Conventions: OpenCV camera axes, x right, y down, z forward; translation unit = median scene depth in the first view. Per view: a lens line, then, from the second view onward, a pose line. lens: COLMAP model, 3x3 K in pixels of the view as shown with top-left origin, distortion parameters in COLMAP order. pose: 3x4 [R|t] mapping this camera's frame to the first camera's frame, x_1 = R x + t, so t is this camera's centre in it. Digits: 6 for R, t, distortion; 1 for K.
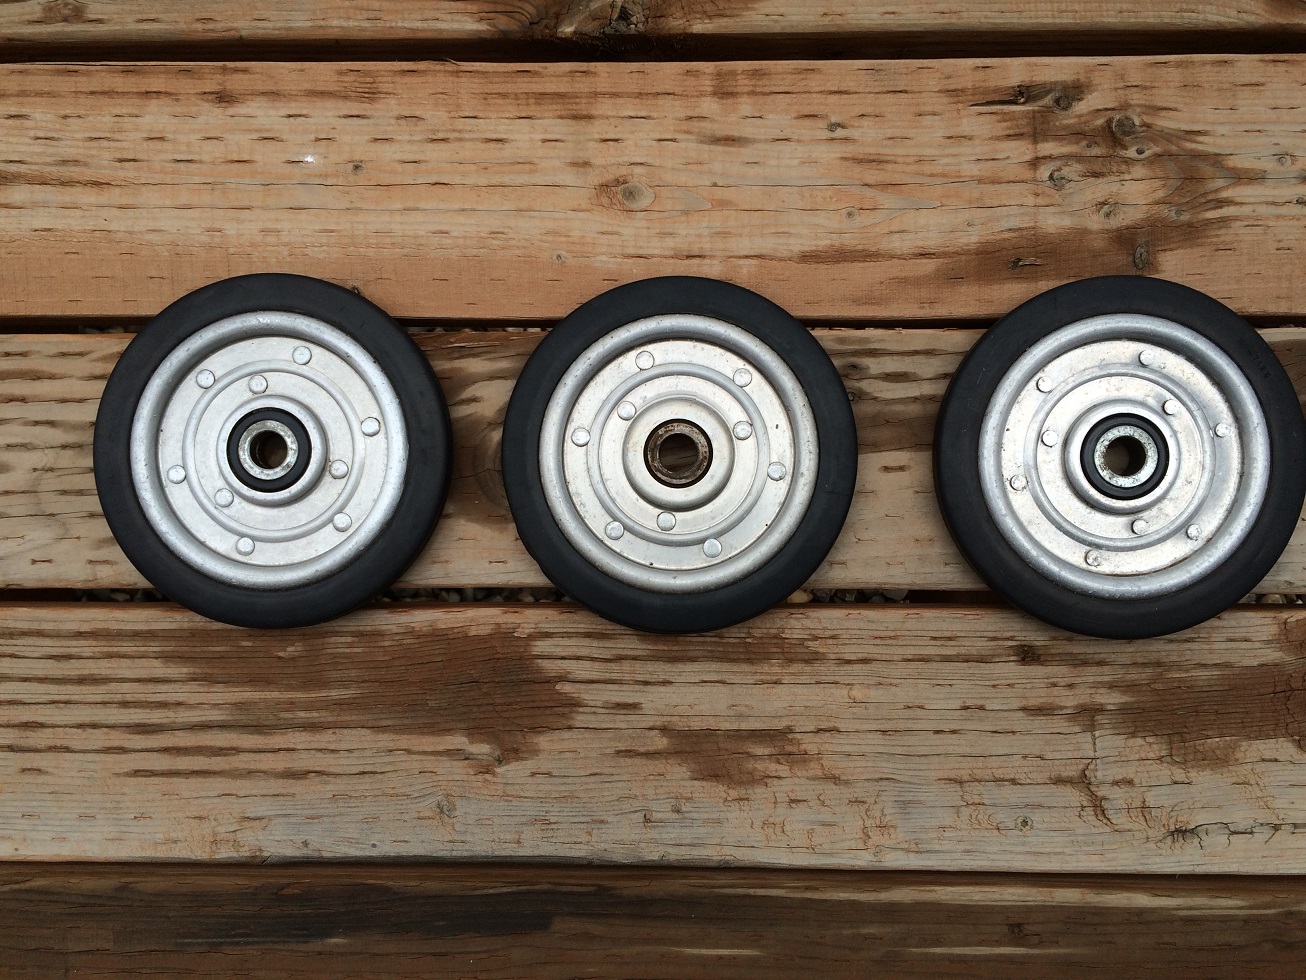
lens RADIAL K [[1107.4, 0, 644.5], [0, 1107.4, 490.4], [0, 0, 1]] dist [0.075700, -0.100573]
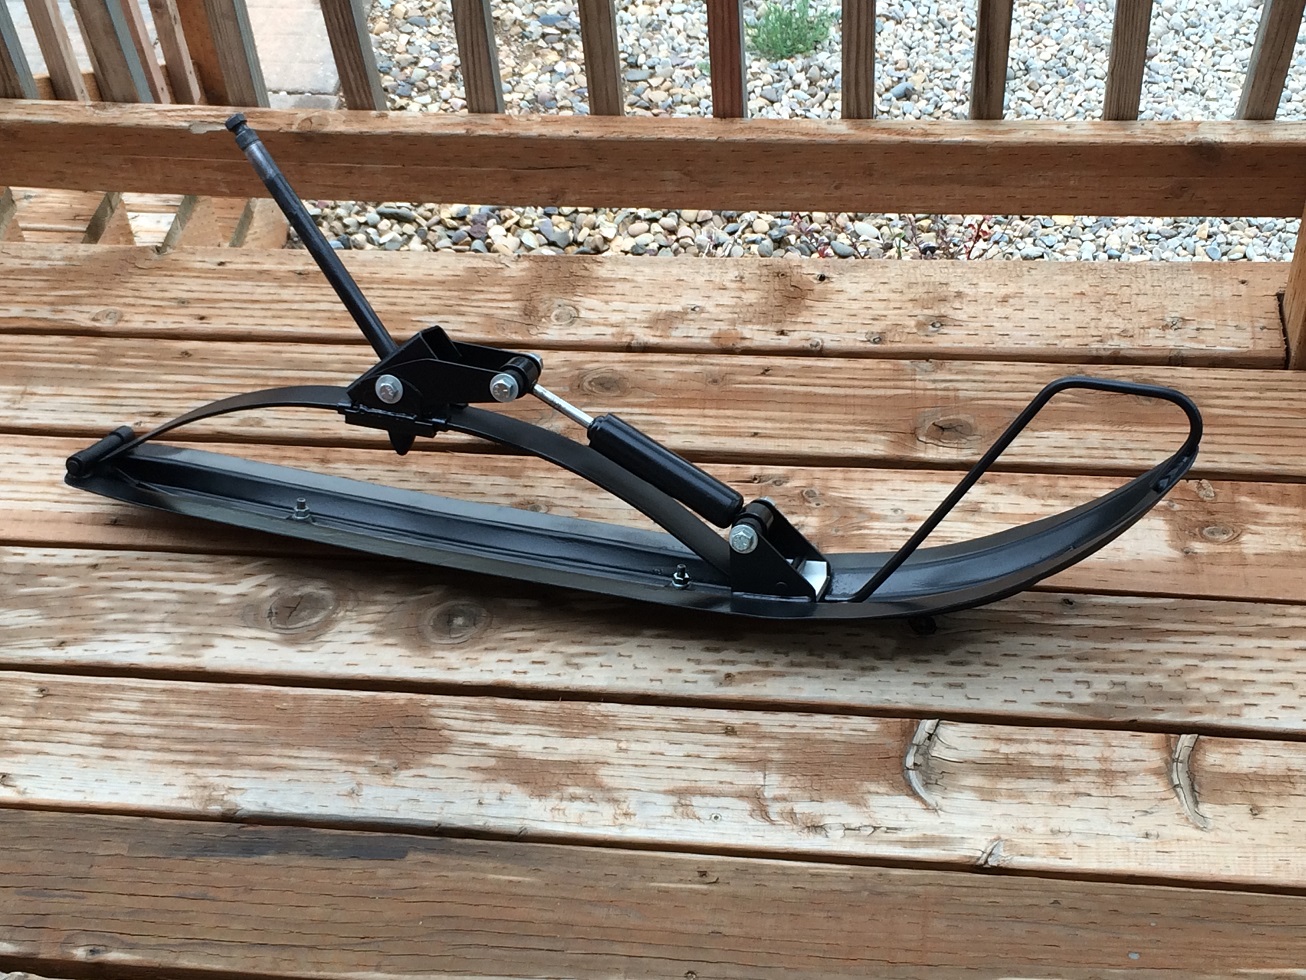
lens RADIAL K [[1951.5, 0, 652.5], [0, 1951.5, 486.2], [0, 0, 1]] dist [0.065098, 0.000000]
pose [[0.991632, 0.055998, -0.116323, 0.539216], [-0.119778, 0.735238, -0.667142, 1.778182], [0.048167, 0.675492, 0.735792, -1.317440]]
